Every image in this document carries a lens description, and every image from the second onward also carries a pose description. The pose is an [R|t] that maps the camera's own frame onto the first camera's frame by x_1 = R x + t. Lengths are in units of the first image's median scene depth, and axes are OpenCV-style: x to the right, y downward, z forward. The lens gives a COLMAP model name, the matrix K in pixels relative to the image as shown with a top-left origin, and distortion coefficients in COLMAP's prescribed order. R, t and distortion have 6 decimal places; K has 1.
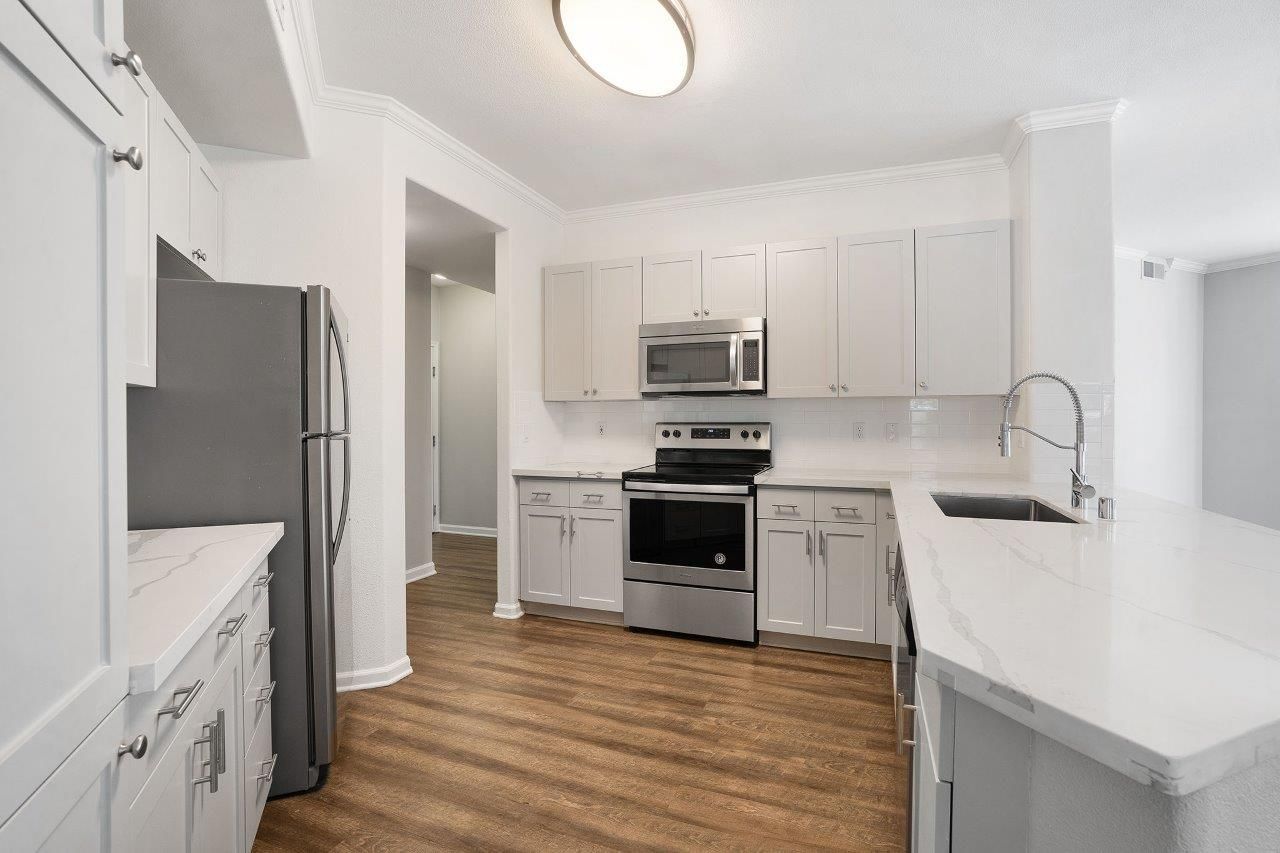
lens RADIAL K [[606.3, 0, 640.8], [0, 606.3, 423.6], [0, 0, 1]] dist [0.000317, 0.000356]
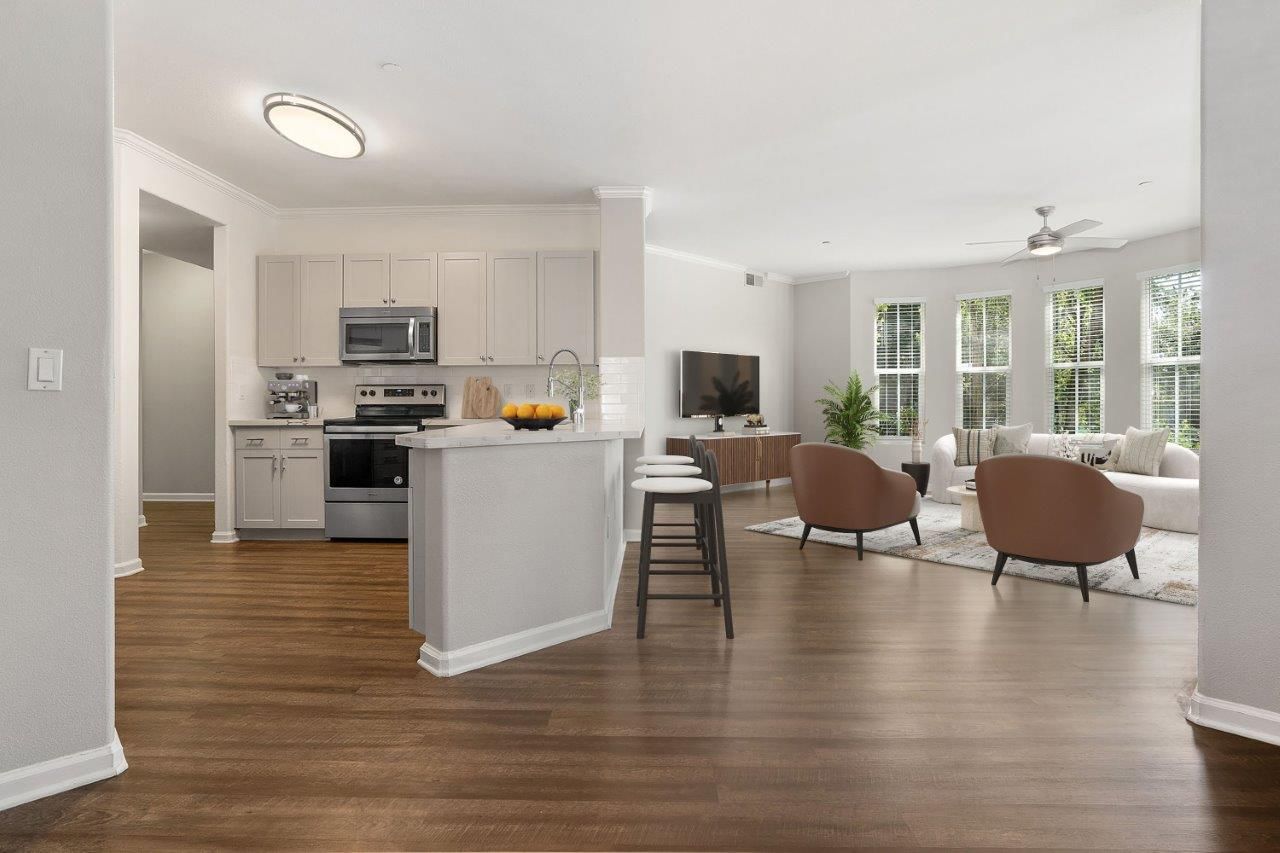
lens RADIAL K [[699.0, 0, 617.9], [0, 699.0, 407.3], [0, 0, 1]] dist [-0.002376, 0.000769]
pose [[0.951305, 0.000208, 0.308250, 0.103190], [0.001379, 0.999987, -0.004932, 0.057920], [-0.308247, 0.005117, 0.951292, -0.599793]]
